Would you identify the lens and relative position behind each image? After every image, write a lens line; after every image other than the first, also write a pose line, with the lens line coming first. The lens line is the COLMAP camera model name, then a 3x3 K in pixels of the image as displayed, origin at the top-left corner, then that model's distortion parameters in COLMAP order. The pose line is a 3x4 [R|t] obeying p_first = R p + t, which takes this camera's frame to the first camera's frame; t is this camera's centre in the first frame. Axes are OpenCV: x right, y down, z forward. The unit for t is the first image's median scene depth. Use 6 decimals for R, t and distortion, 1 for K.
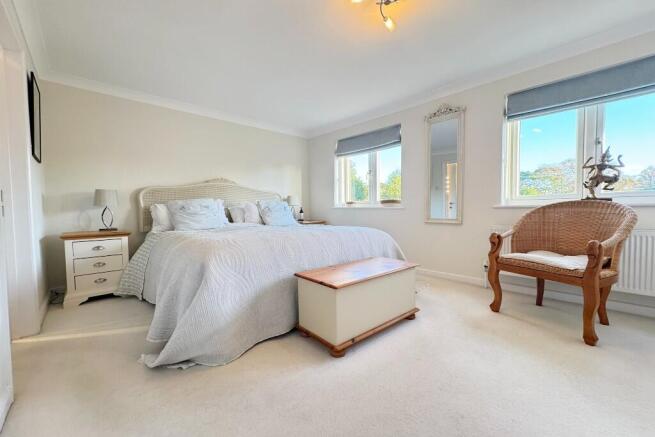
lens RADIAL K [[259.5, 0, 325.4], [0, 259.5, 221.0], [0, 0, 1]] dist [-0.002949, -0.000002]
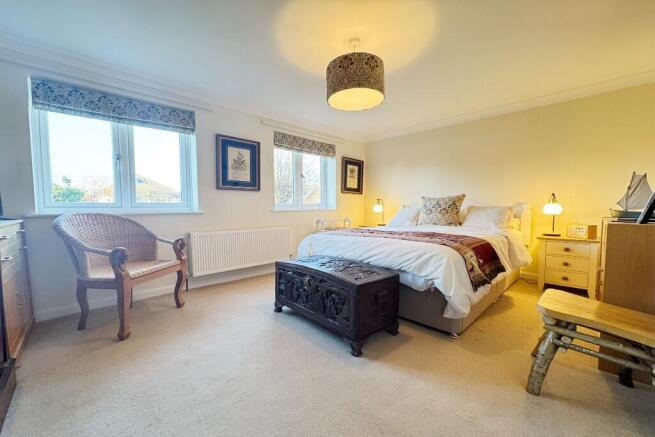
lens RADIAL K [[259.5, 0, 325.4], [0, 259.5, 221.0], [0, 0, 1]] dist [-0.002949, -0.000002]
pose [[-0.055666, -0.029416, 0.998016, -0.293015], [0.063528, 0.997436, 0.032943, -0.016749], [-0.996426, 0.065235, -0.053654, 0.343444]]
